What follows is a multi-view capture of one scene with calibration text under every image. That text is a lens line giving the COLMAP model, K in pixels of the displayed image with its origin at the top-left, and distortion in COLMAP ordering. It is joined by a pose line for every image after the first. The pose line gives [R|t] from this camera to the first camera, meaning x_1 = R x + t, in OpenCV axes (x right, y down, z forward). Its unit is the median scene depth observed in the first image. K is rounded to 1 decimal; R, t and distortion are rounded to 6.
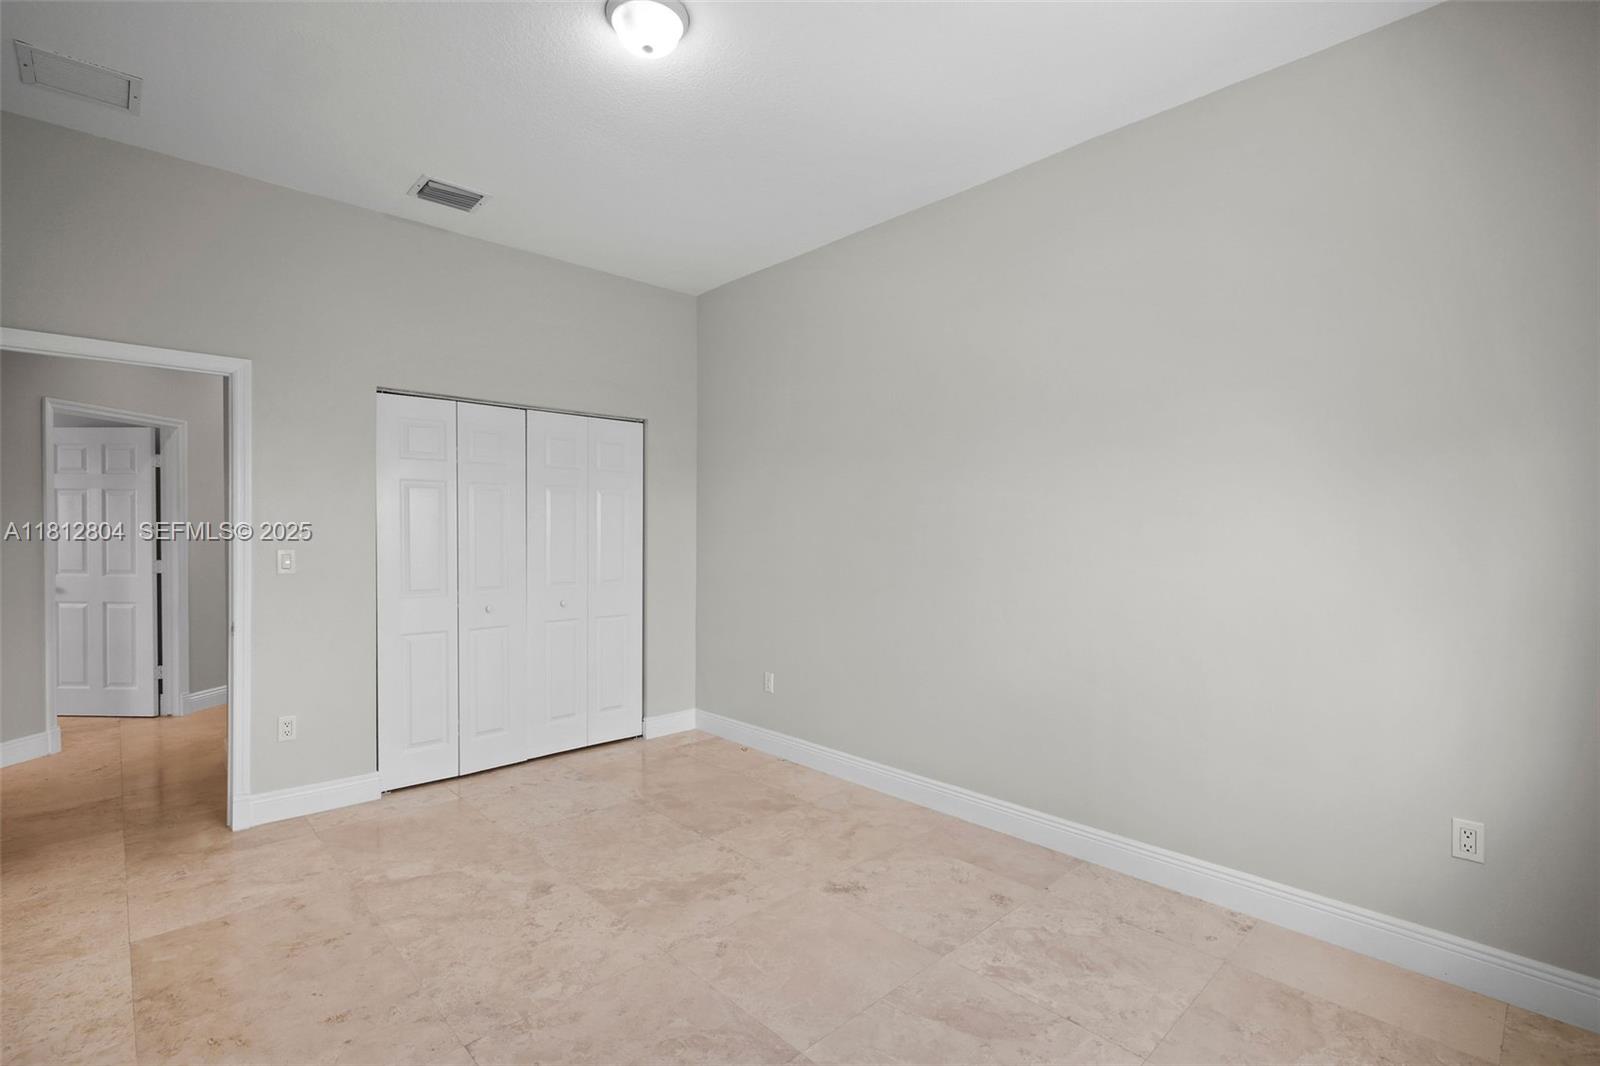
lens RADIAL K [[689.2, 0, 793.7], [0, 689.2, 533.7], [0, 0, 1]] dist [-0.000333, -0.000874]
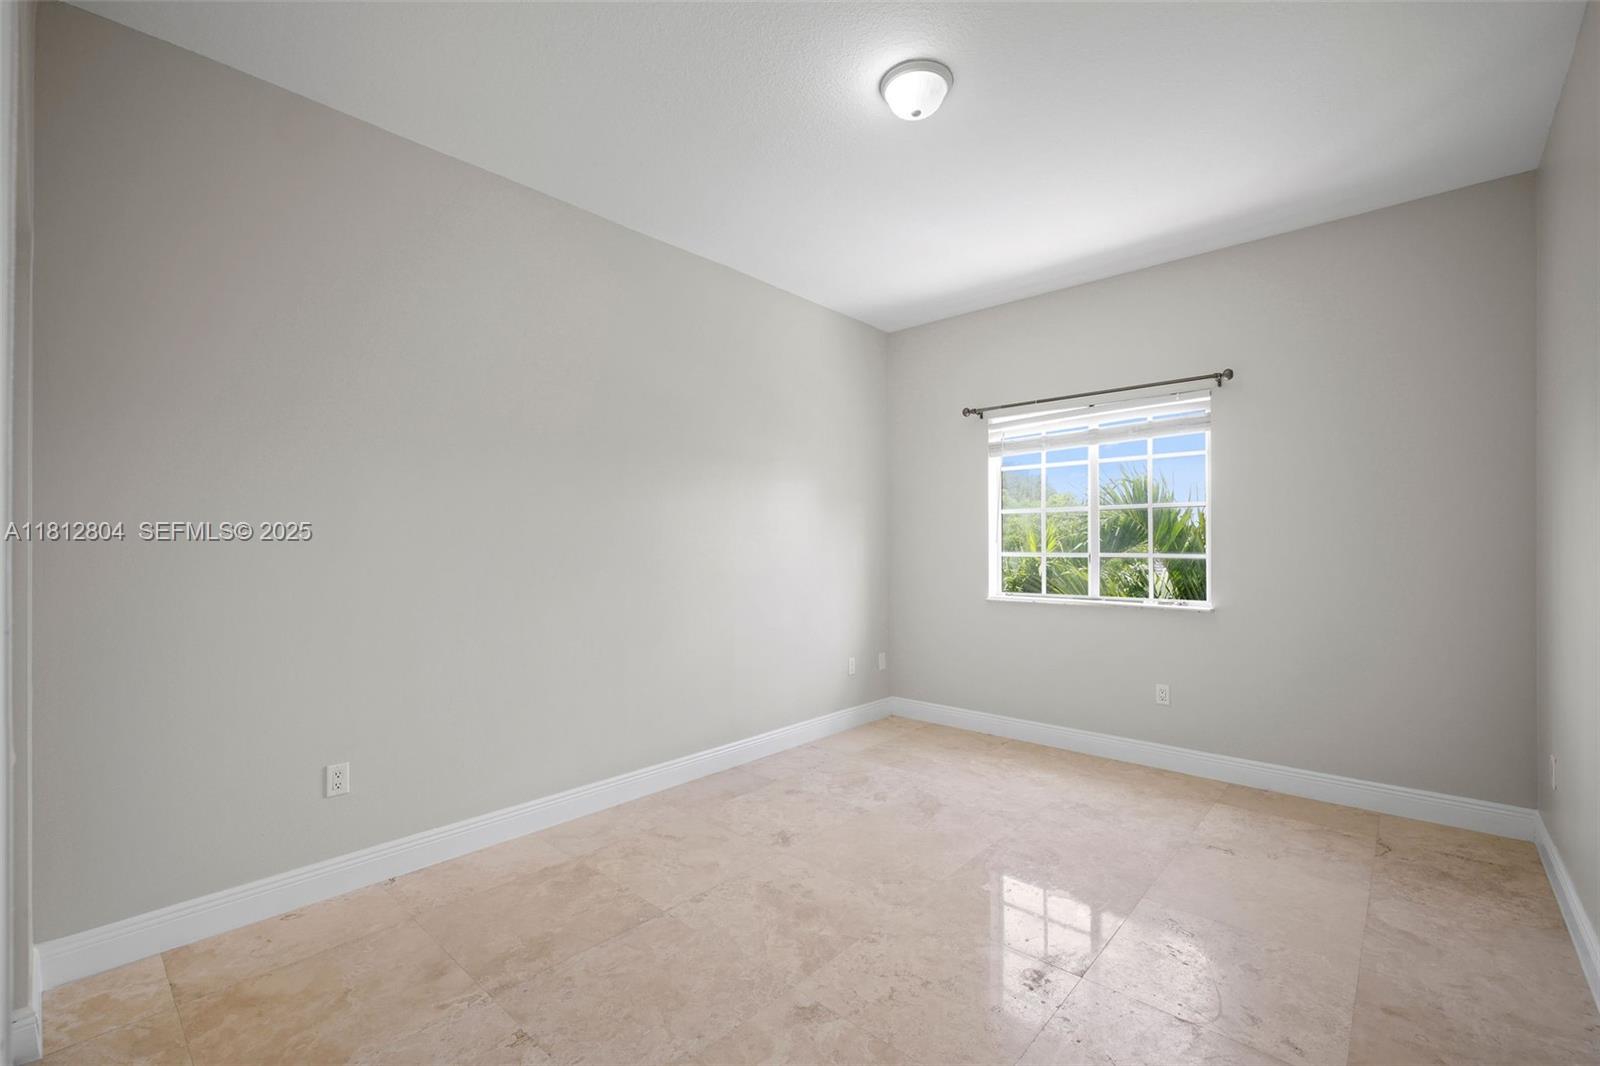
lens RADIAL K [[689.2, 0, 794.0], [0, 689.2, 538.6], [0, 0, 1]] dist [-0.000333, -0.000874]
pose [[-0.051577, 0.002420, 0.998666, -1.032455], [-0.000124, 0.999997, -0.002429, 0.013024], [-0.998669, -0.000249, -0.051577, 0.991457]]
